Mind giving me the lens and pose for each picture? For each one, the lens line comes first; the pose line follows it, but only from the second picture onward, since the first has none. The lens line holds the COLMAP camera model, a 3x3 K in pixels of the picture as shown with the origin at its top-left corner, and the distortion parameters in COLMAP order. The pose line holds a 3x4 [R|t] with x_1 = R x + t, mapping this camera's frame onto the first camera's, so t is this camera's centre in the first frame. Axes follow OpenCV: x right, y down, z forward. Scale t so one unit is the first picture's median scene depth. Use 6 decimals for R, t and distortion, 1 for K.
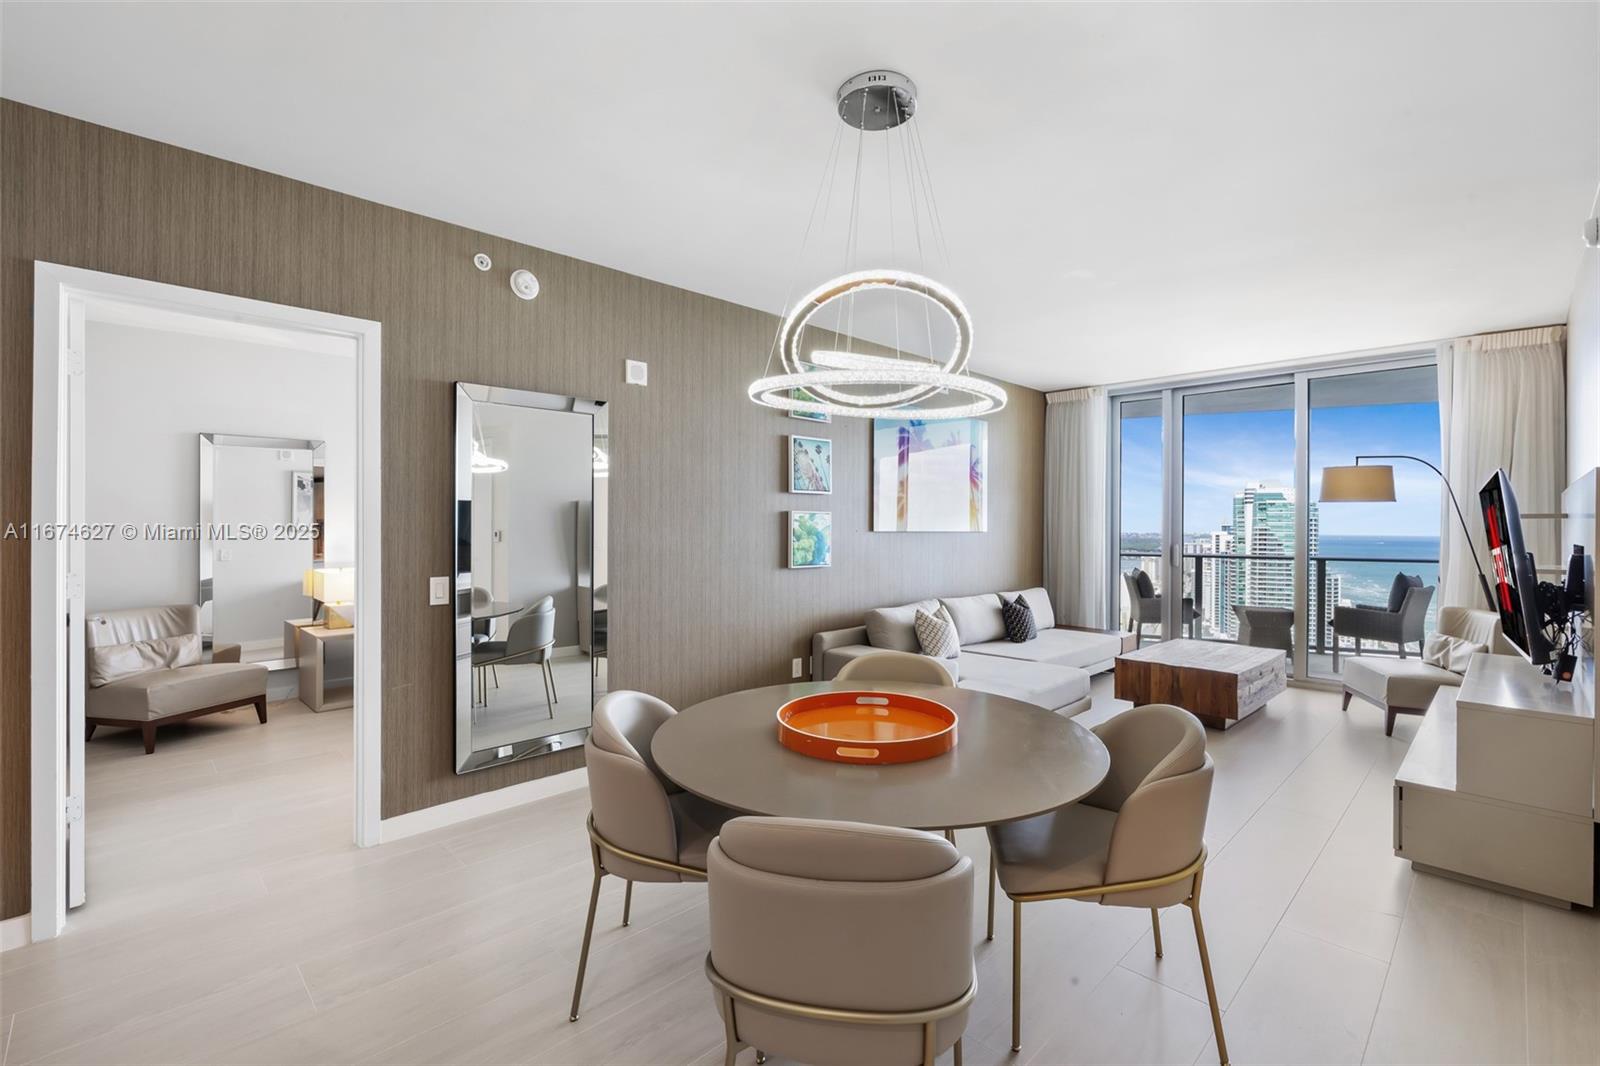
lens RADIAL K [[713.8, 0, 801.9], [0, 713.8, 527.7], [0, 0, 1]] dist [0.003779, -0.000370]
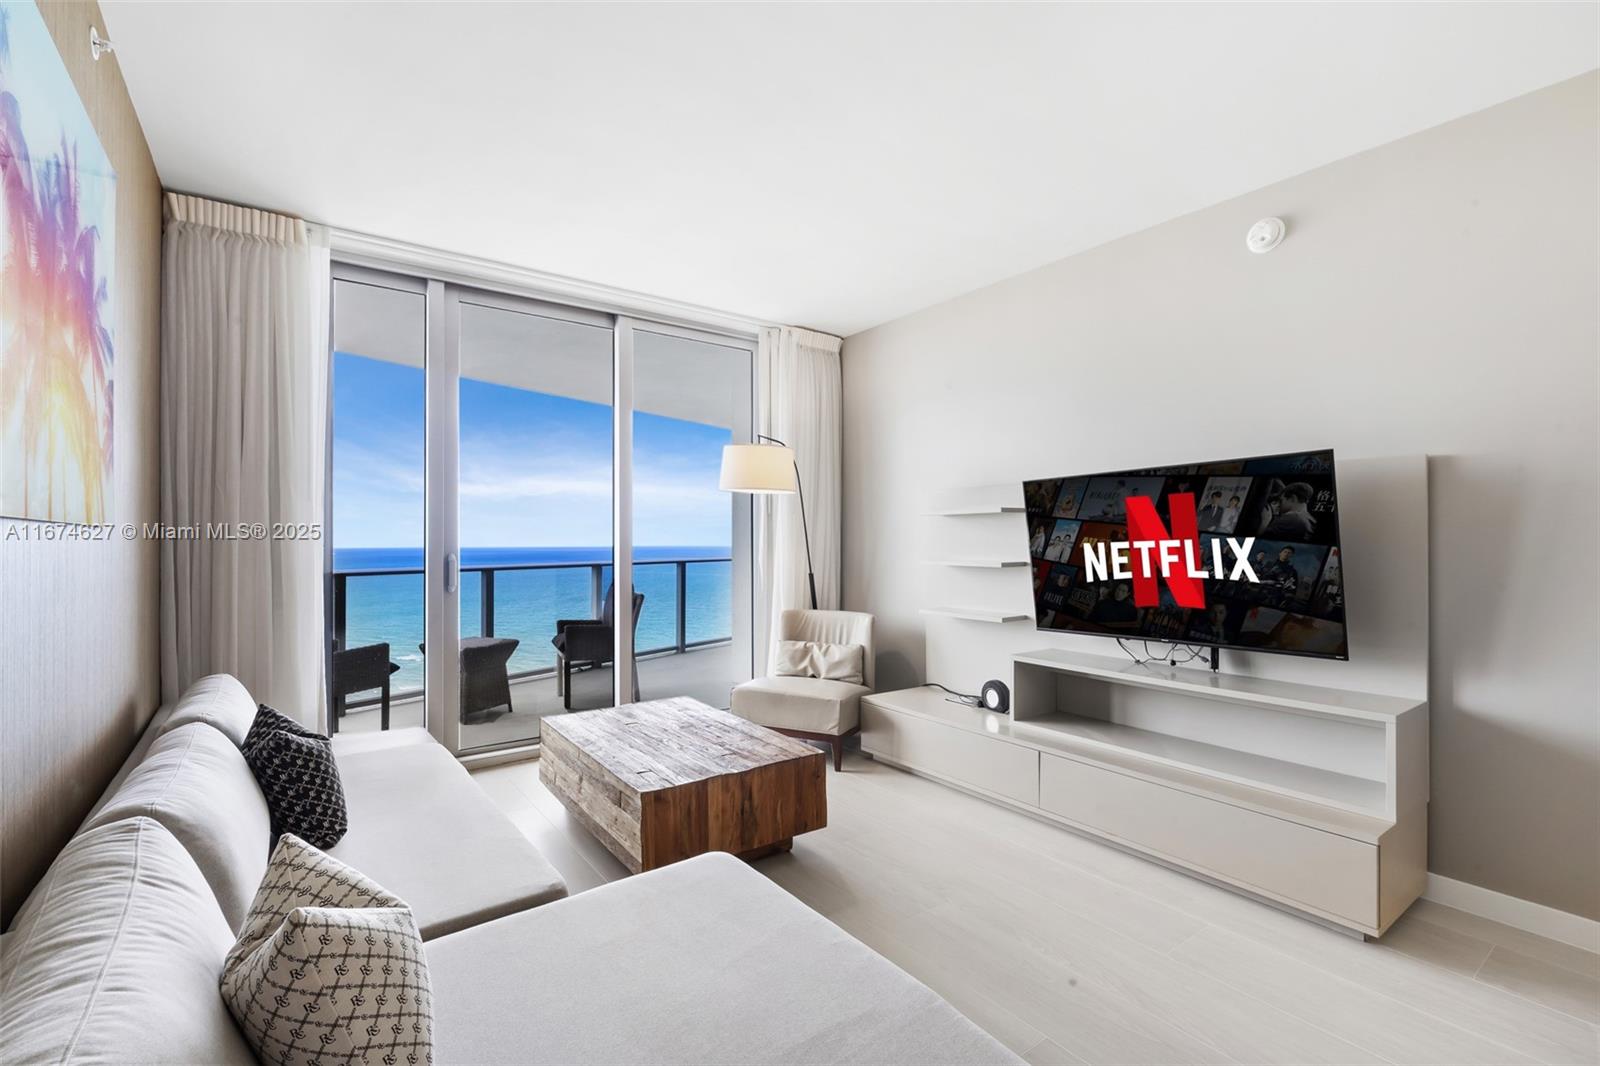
lens RADIAL K [[713.8, 0, 801.9], [0, 713.8, 527.7], [0, 0, 1]] dist [0.003779, -0.000370]
pose [[0.147974, 0.006746, 0.988968, -0.011087], [0.010232, 0.999913, -0.008352, 0.012193], [-0.988938, 0.011355, 0.147892, 0.868459]]
